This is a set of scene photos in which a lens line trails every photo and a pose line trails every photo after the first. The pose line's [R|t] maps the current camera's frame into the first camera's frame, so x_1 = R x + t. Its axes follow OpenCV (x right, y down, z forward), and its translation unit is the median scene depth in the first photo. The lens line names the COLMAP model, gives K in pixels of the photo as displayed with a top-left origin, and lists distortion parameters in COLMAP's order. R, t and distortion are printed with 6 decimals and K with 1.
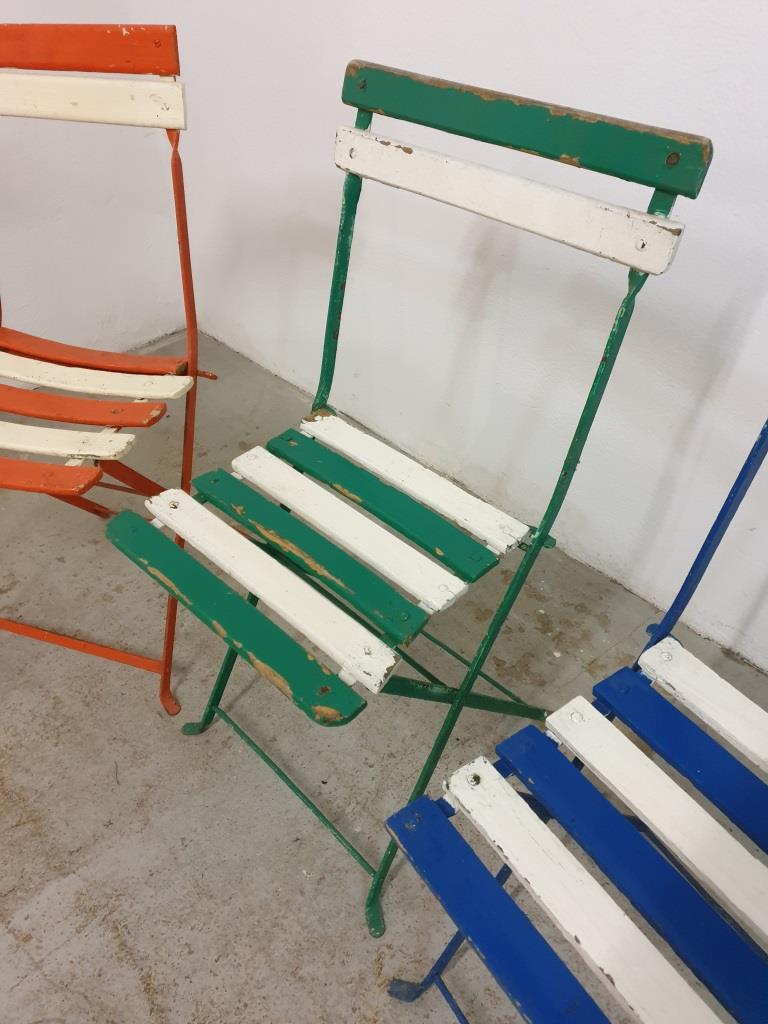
lens RADIAL K [[790.0, 0, 384.3], [0, 790.0, 509.2], [0, 0, 1]] dist [0.020189, 0.002746]
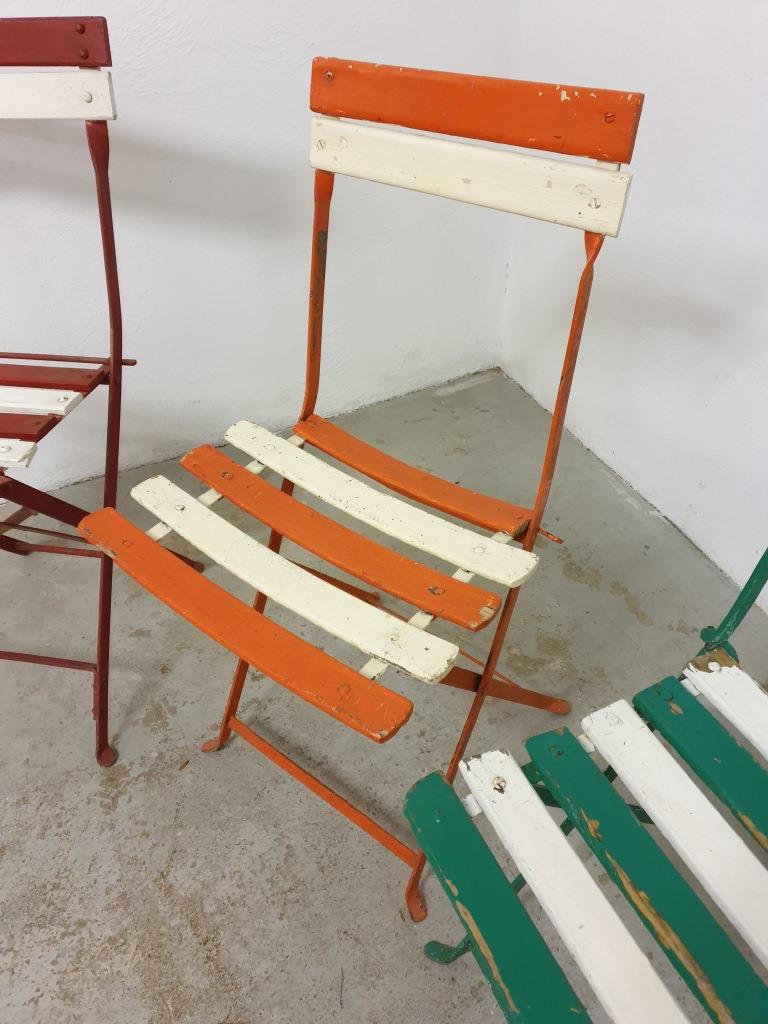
lens RADIAL K [[790.0, 0, 381.0], [0, 790.0, 512.3], [0, 0, 1]] dist [0.020189, 0.002746]
pose [[0.939656, 0.205560, -0.273480, -0.206337], [-0.191705, 0.978446, 0.076760, -0.259164], [0.283364, -0.019700, 0.958810, 0.273133]]
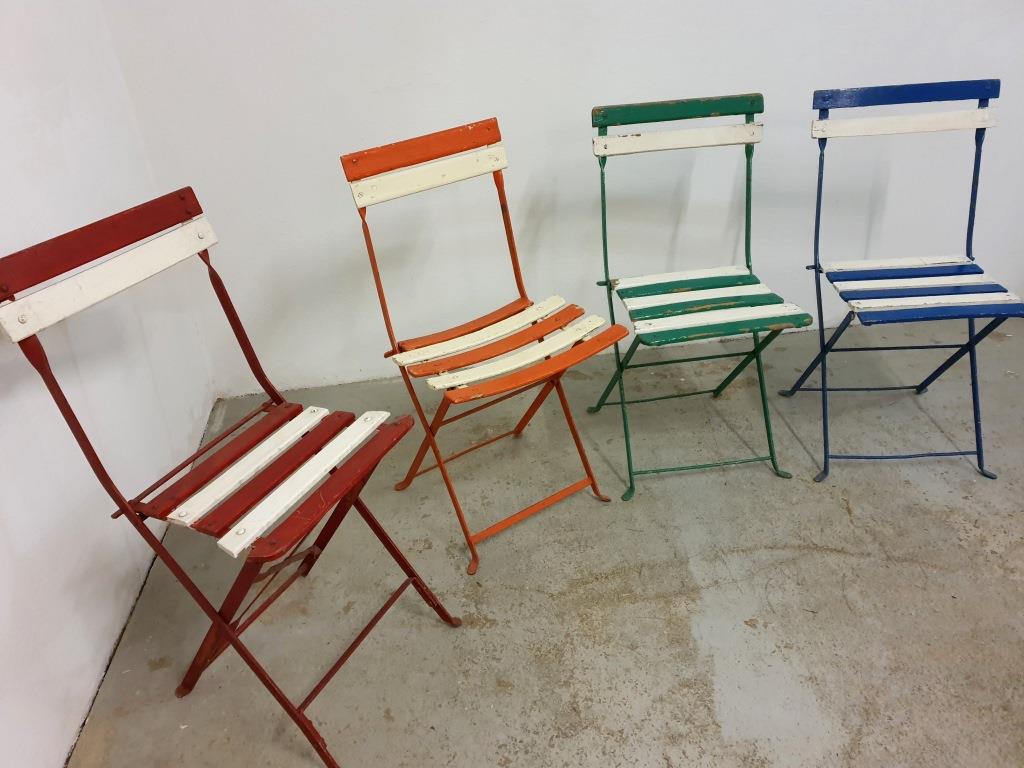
lens RADIAL K [[790.0, 0, 501.4], [0, 790.0, 386.4], [0, 0, 1]] dist [0.020189, 0.002746]
pose [[0.606015, -0.435739, 0.665490, -1.695384], [0.556697, 0.829916, 0.036454, -0.137581], [-0.568185, 0.348384, 0.745516, -0.165507]]
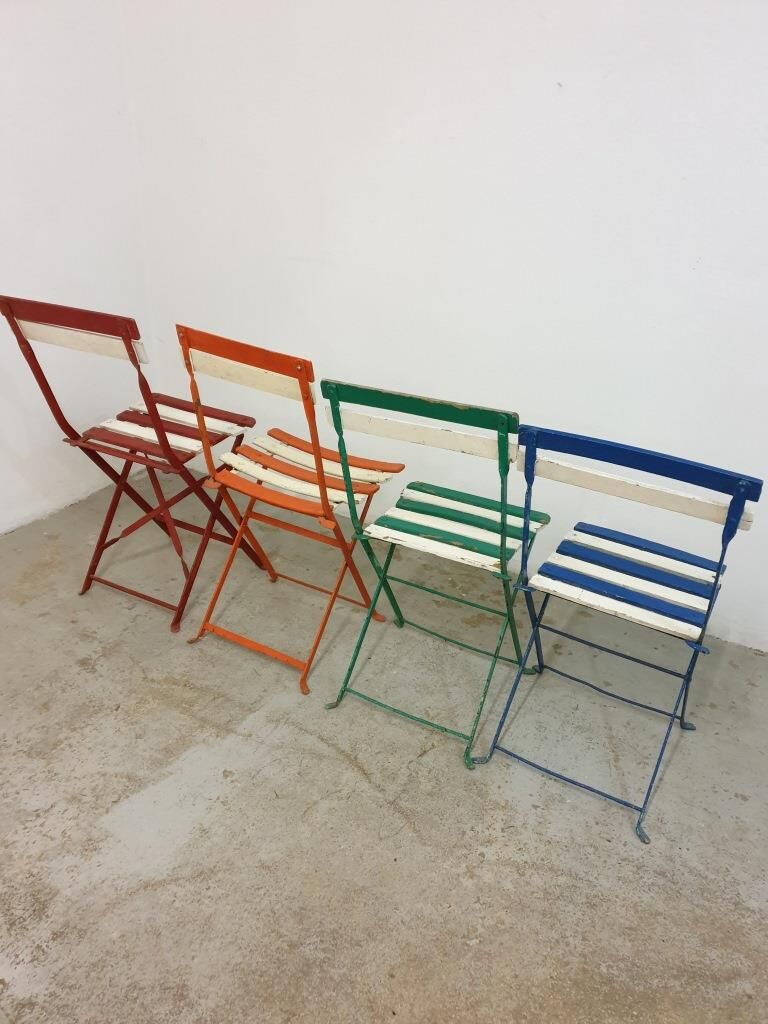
lens RADIAL K [[790.0, 0, 381.8], [0, 790.0, 515.0], [0, 0, 1]] dist [0.020189, 0.002746]
pose [[0.953875, -0.083262, 0.288426, -0.651727], [0.138515, 0.974453, -0.176791, 0.403473], [-0.266337, 0.208588, 0.941040, -0.984365]]
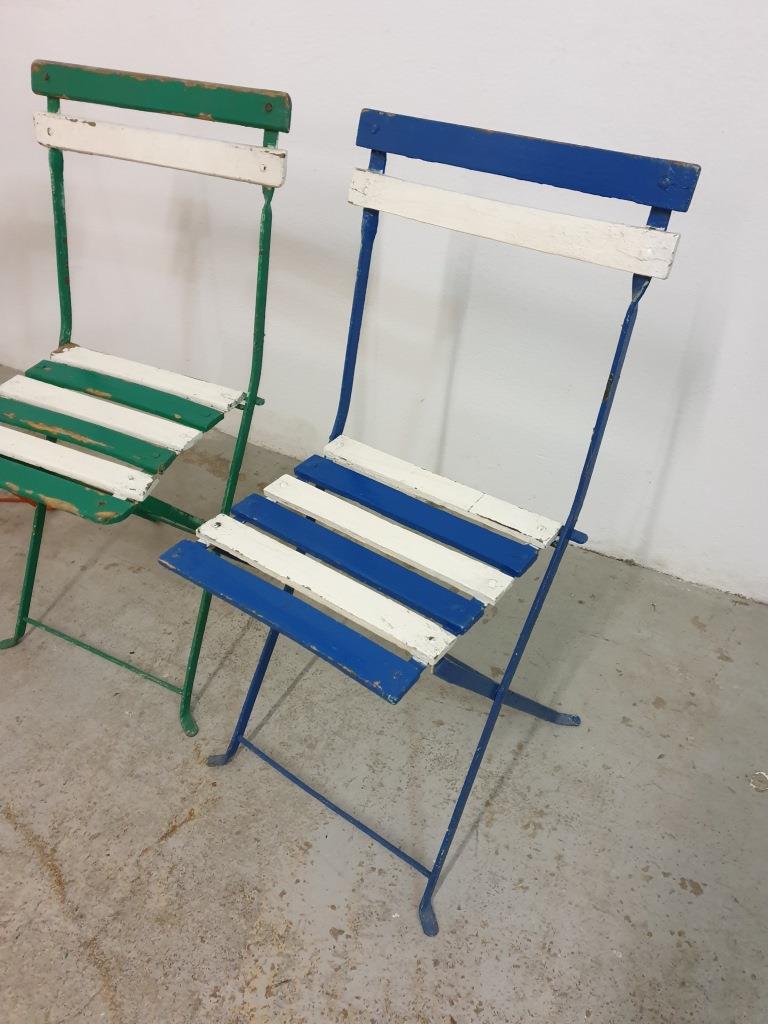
lens RADIAL K [[790.0, 0, 377.9], [0, 790.0, 517.4], [0, 0, 1]] dist [0.020189, 0.002746]
pose [[0.950288, -0.190072, 0.246629, 0.026067], [0.196341, 0.980535, -0.000847, 0.251025], [-0.241667, 0.049228, 0.969110, -0.328115]]
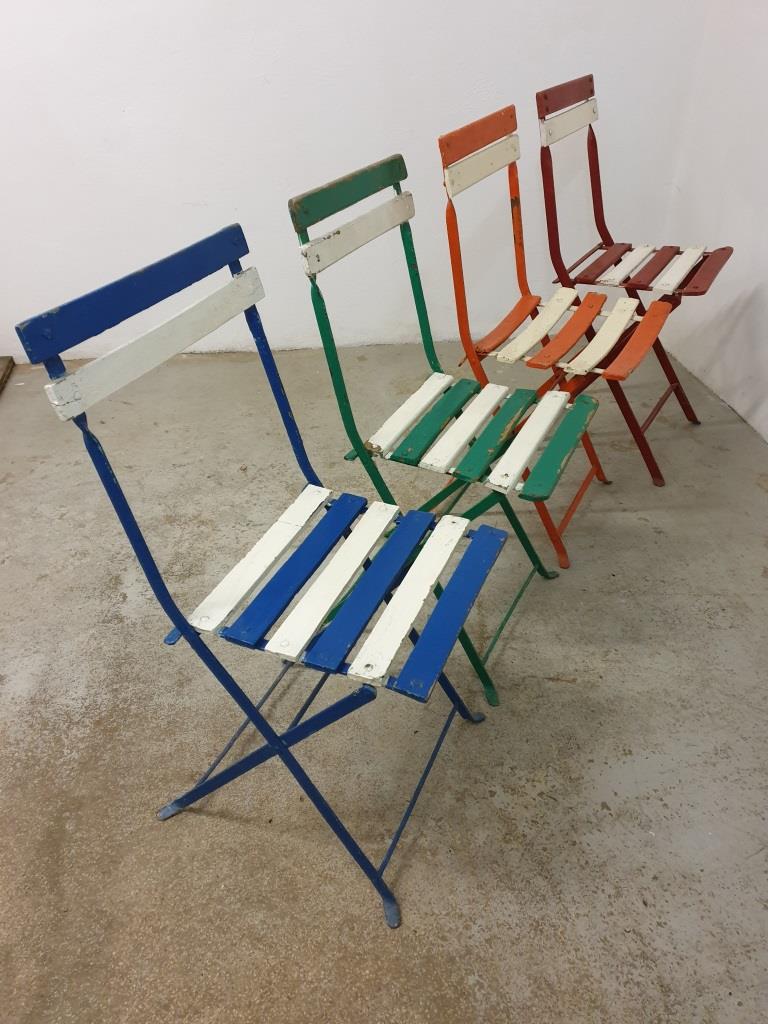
lens RADIAL K [[790.0, 0, 378.9], [0, 790.0, 515.1], [0, 0, 1]] dist [0.020189, 0.002746]
pose [[0.820589, 0.343136, -0.457046, 0.255311], [-0.368992, 0.928781, 0.034802, 0.411387], [0.436437, 0.140088, 0.888762, -0.697464]]
